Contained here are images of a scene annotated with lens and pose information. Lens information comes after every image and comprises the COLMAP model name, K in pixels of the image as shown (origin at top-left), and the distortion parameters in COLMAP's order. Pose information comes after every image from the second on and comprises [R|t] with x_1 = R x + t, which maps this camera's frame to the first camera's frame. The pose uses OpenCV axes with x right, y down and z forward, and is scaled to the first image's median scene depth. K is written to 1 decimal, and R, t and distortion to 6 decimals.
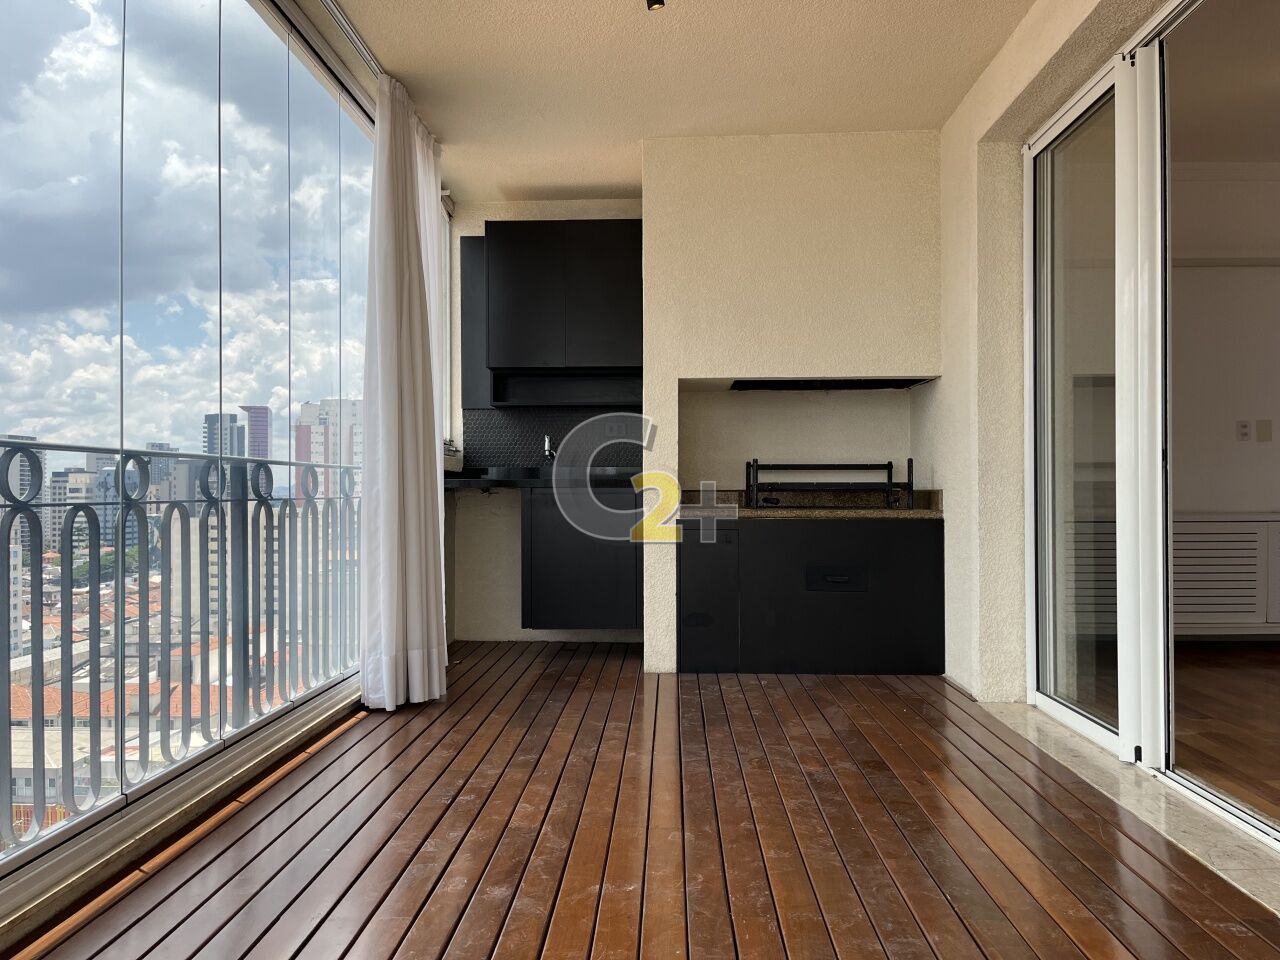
lens RADIAL K [[970.1, 0, 646.5], [0, 970.1, 480.8], [0, 0, 1]] dist [0.067936, -0.090509]
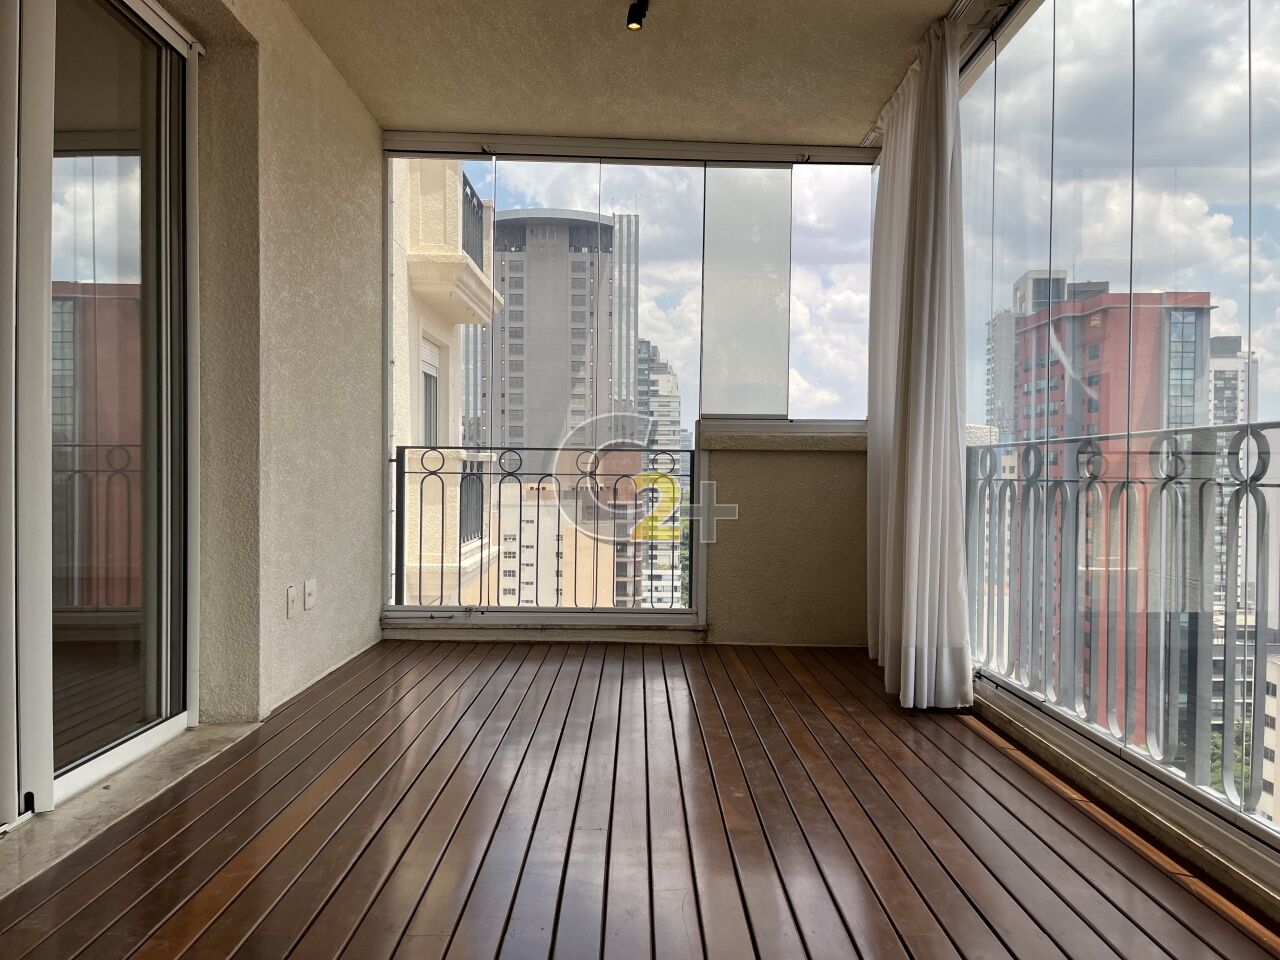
lens RADIAL K [[970.1, 0, 638.8], [0, 970.1, 475.9], [0, 0, 1]] dist [0.067936, -0.090509]
pose [[-0.998591, -0.006279, -0.052693, 0.018668], [-0.006892, 0.999910, 0.011470, 0.003860], [0.052616, 0.011817, -0.998545, 0.638794]]
